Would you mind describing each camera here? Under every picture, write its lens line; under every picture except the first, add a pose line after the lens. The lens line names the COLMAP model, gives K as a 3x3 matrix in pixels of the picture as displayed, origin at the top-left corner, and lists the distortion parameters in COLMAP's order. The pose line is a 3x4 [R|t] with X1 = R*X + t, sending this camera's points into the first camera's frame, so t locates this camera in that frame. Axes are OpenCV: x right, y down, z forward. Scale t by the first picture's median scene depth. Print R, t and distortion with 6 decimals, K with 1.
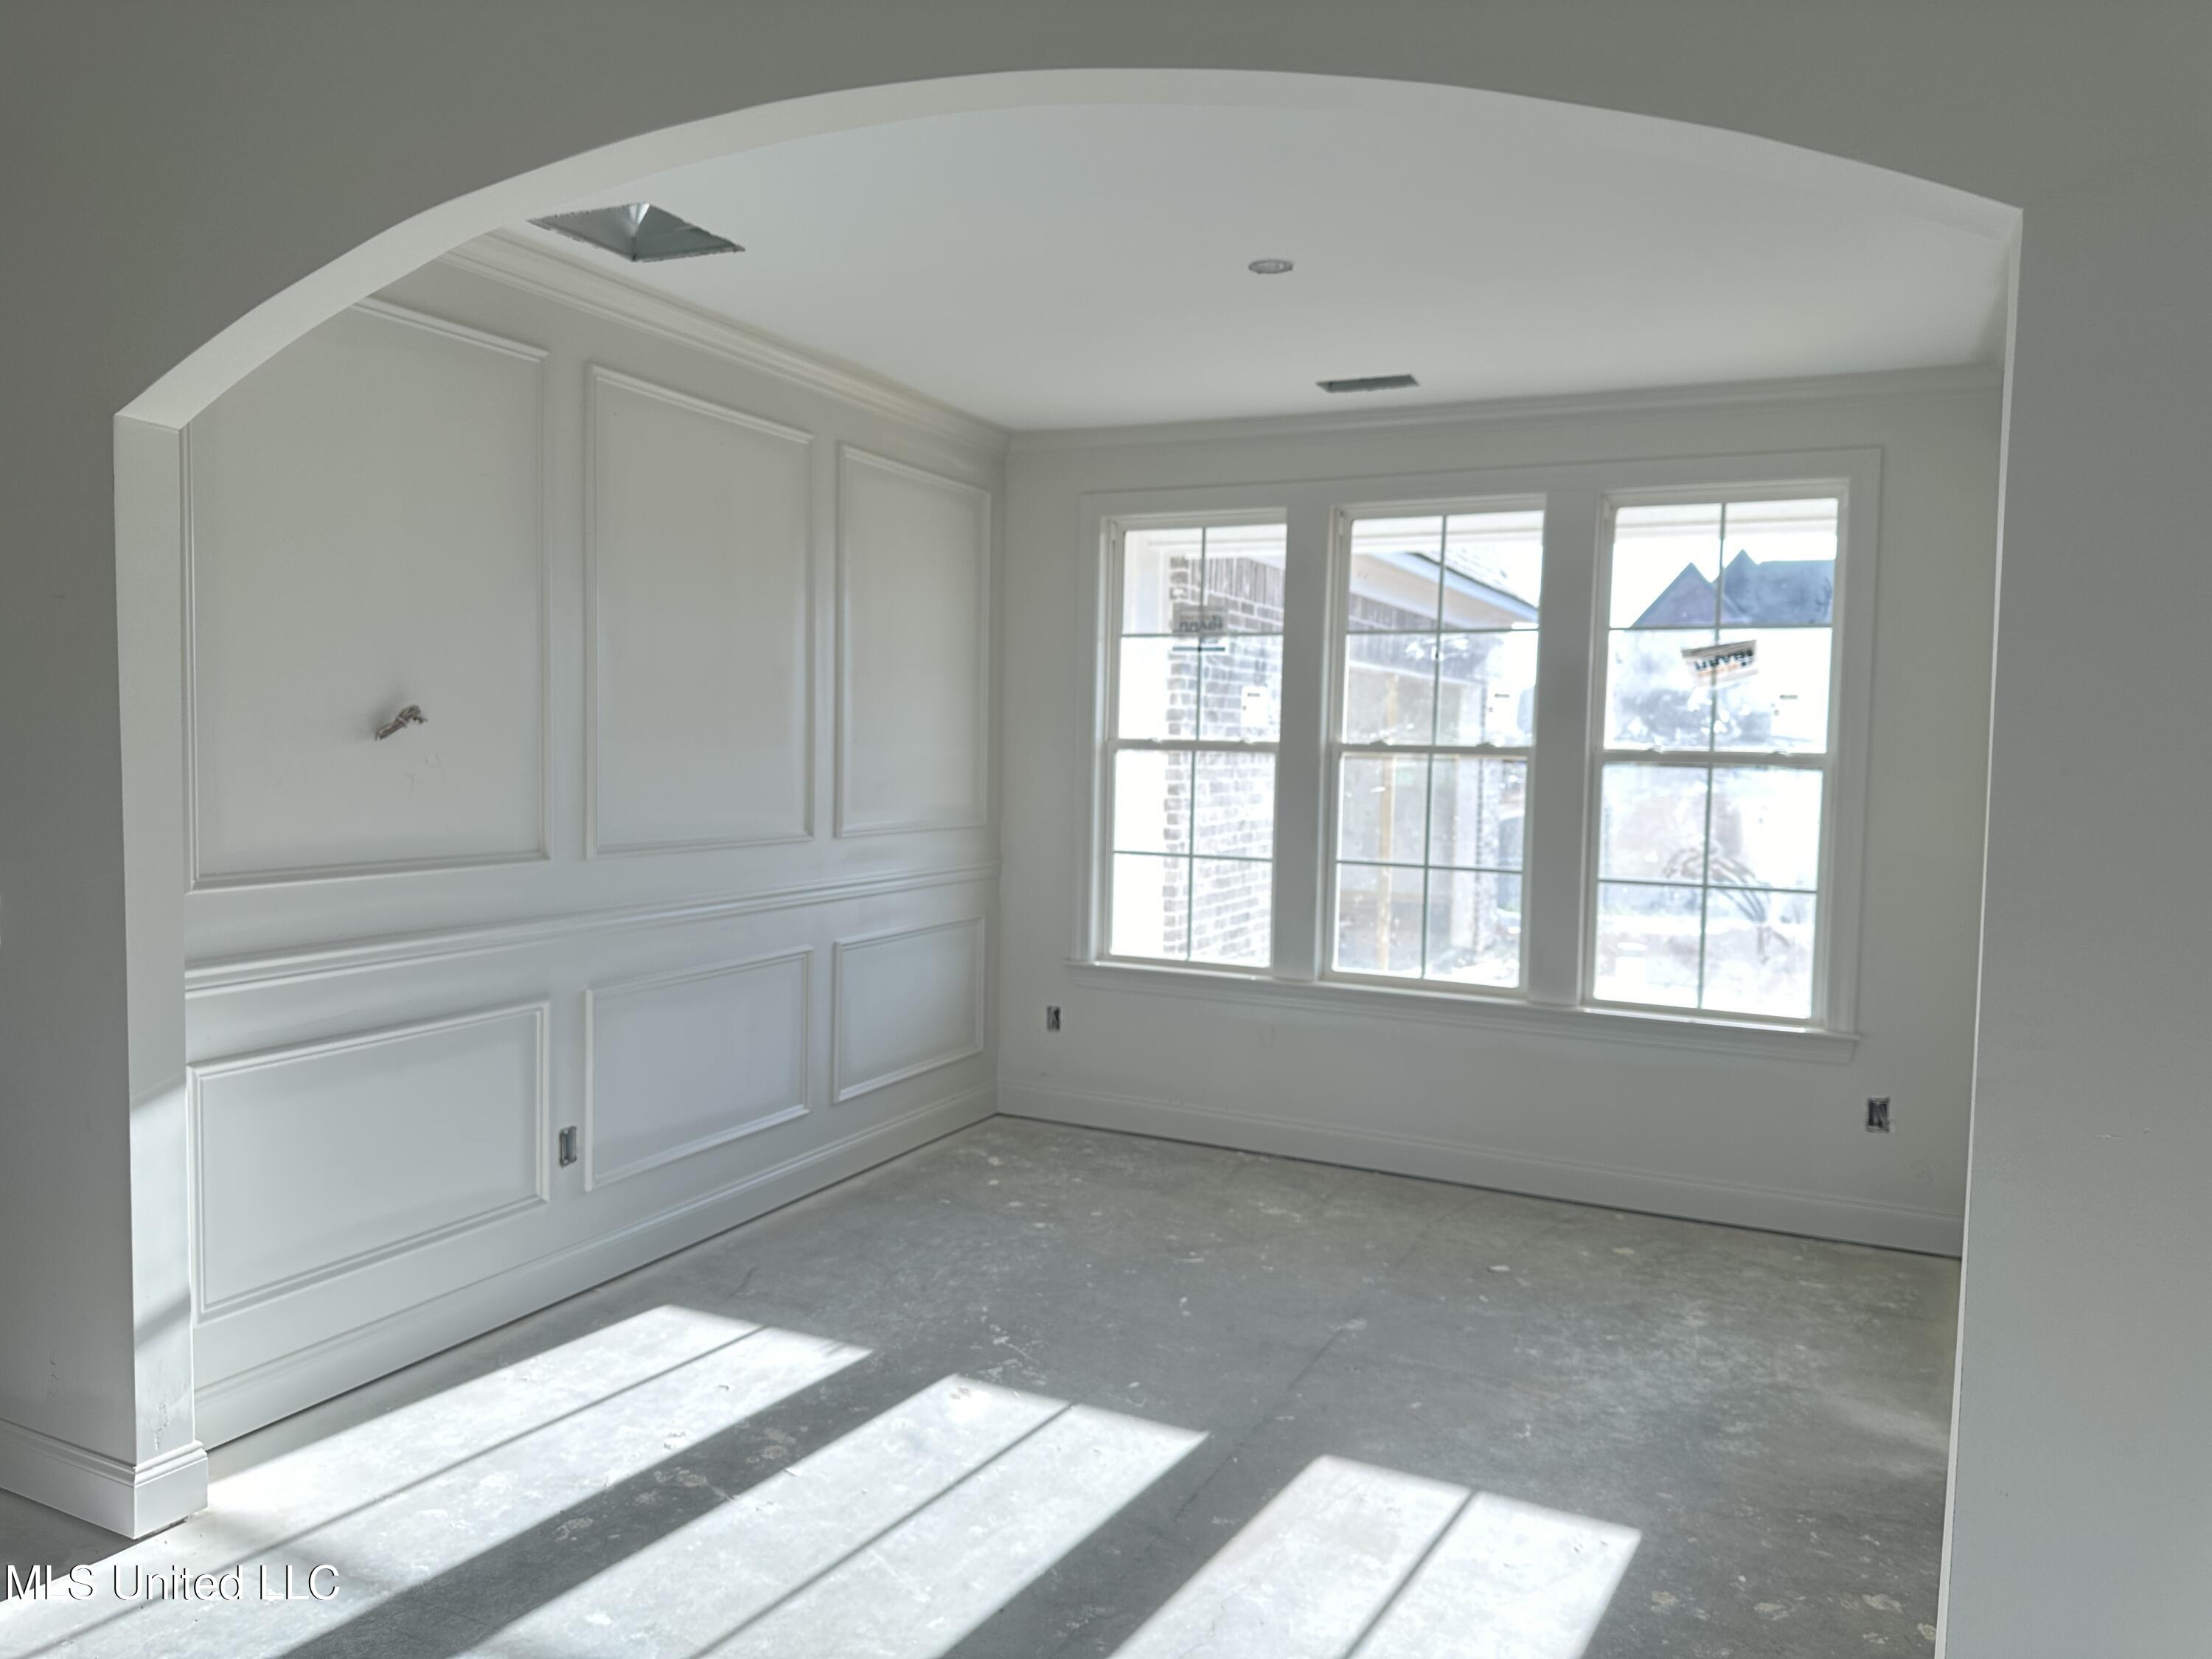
lens RADIAL K [[1547.4, 0, 1097.7], [0, 1547.4, 835.2], [0, 0, 1]] dist [0.052425, -0.056265]
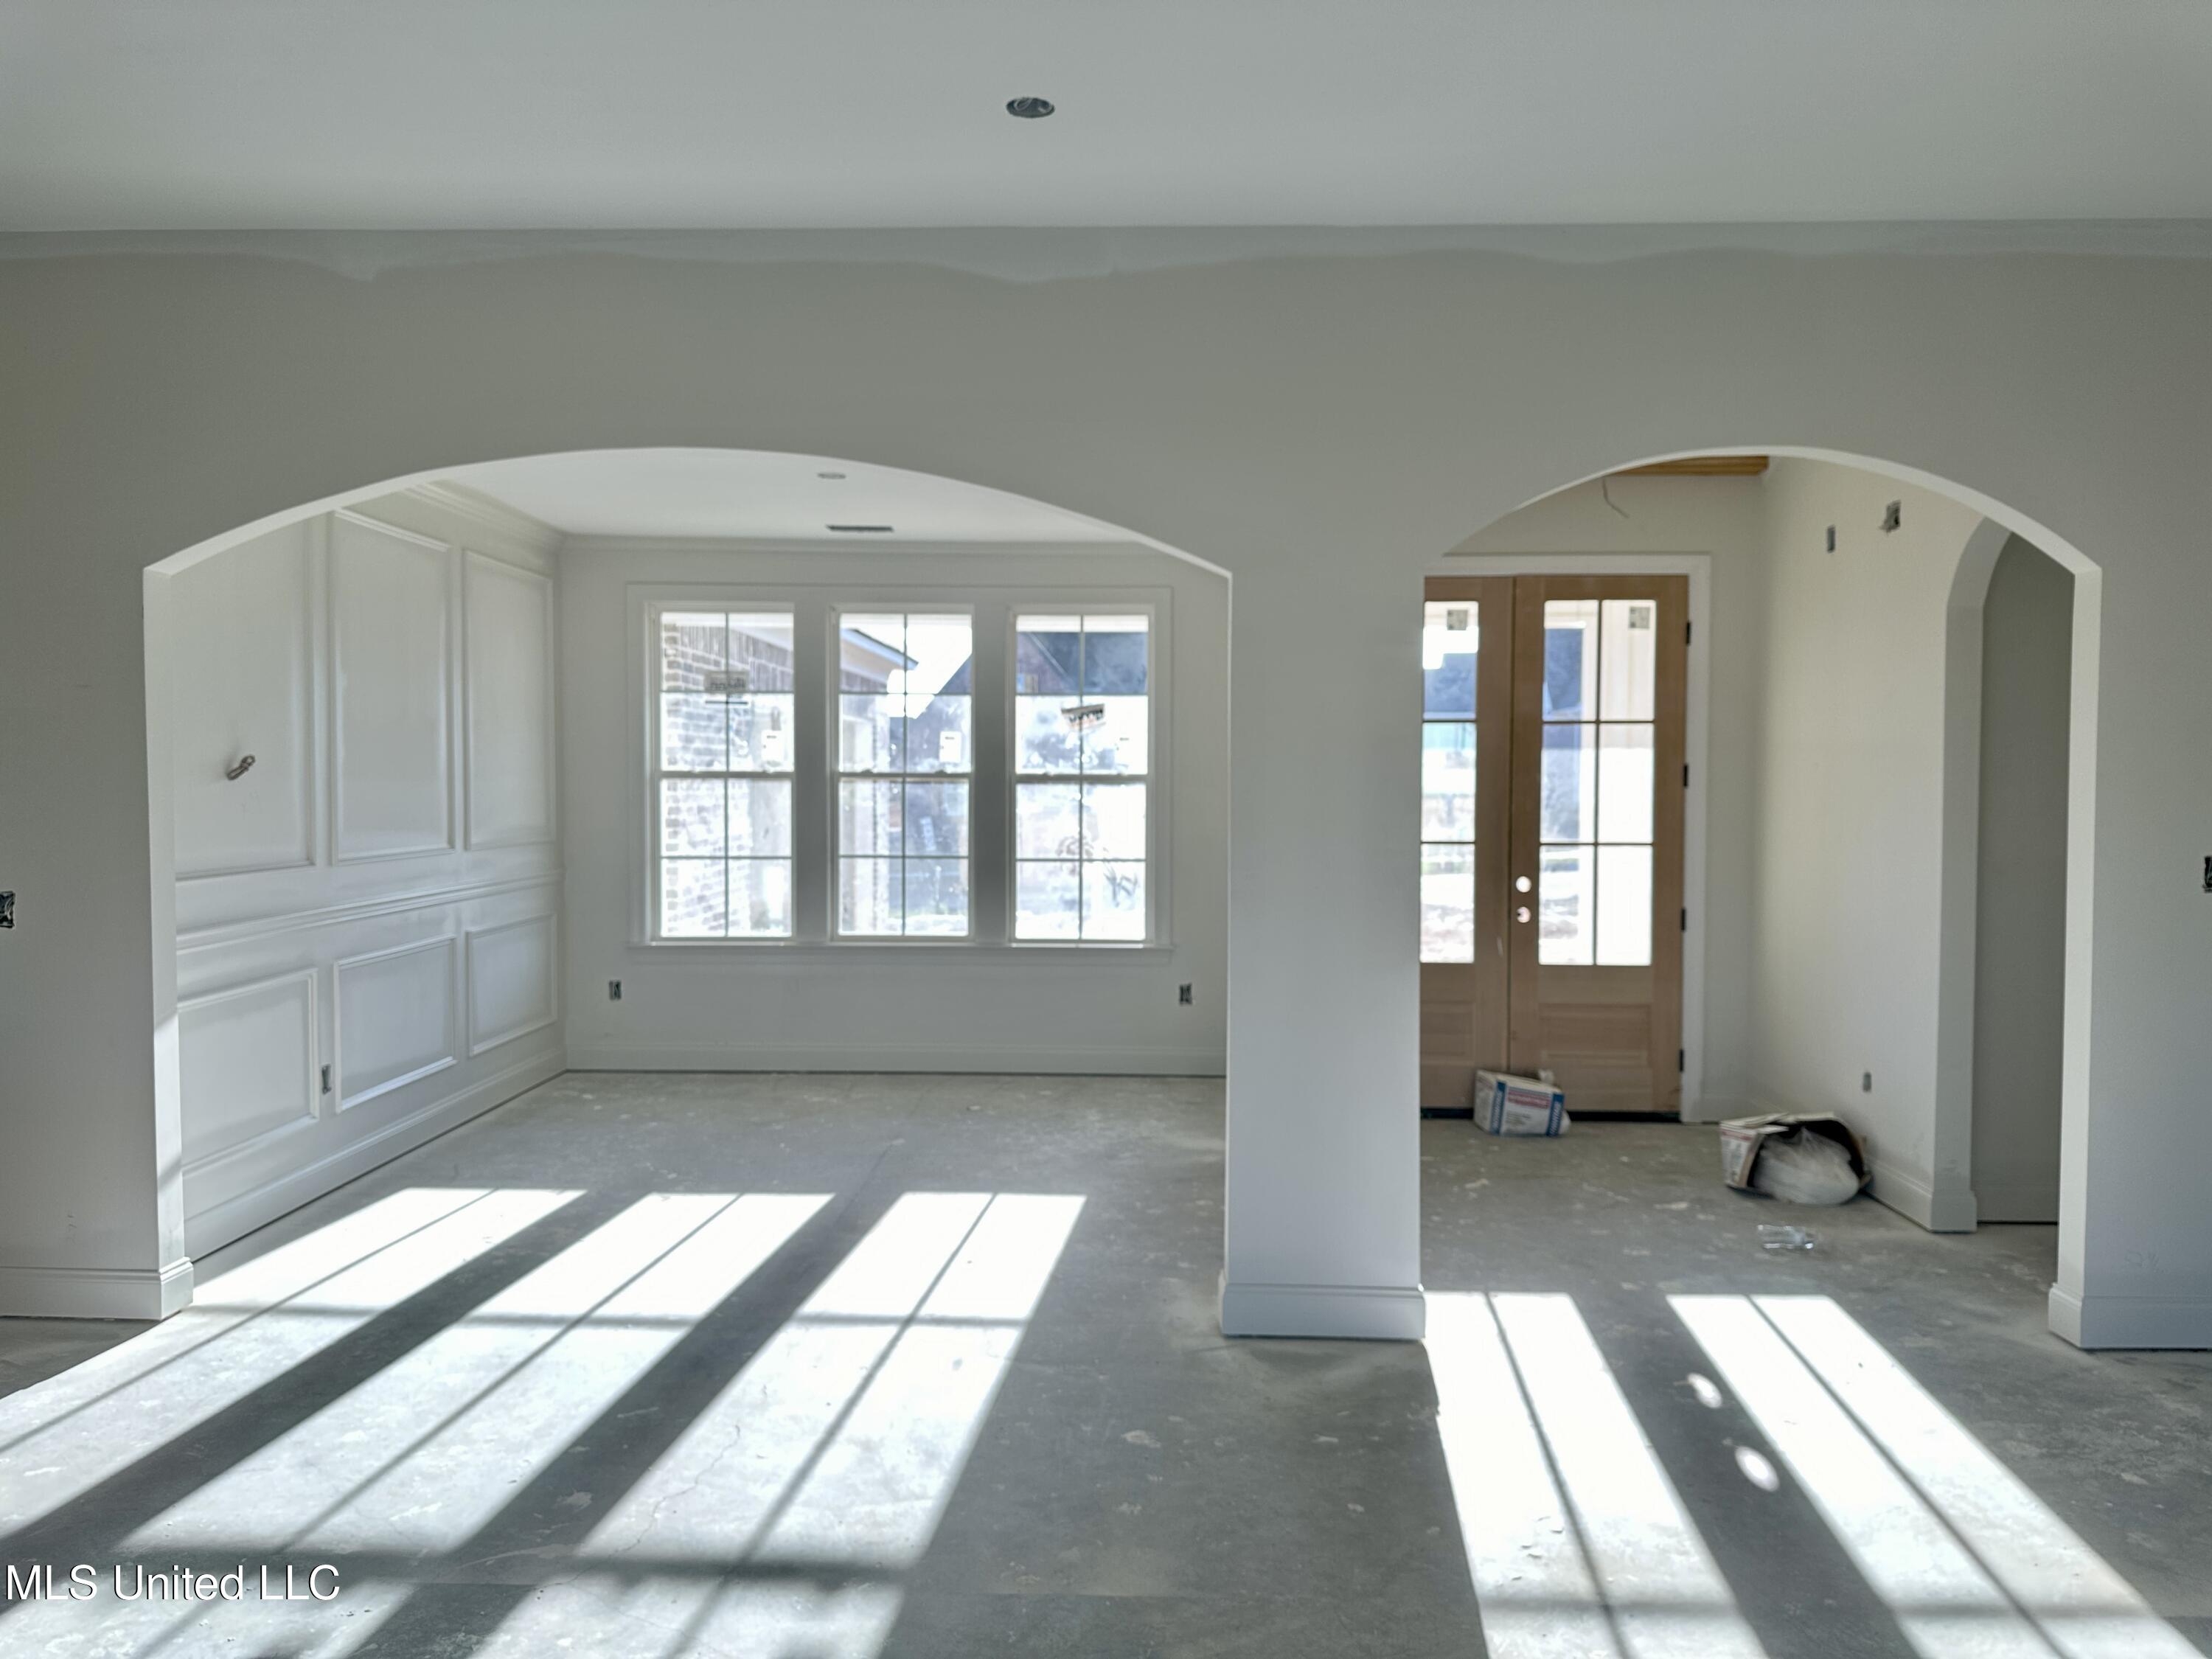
lens RADIAL K [[1547.4, 0, 1110.6], [0, 1547.4, 827.8], [0, 0, 1]] dist [0.052425, -0.056265]
pose [[0.908340, -0.030518, 0.417117, -0.225406], [0.040198, 0.999087, -0.014442, 0.023347], [-0.416296, 0.029886, 0.908738, -0.413804]]
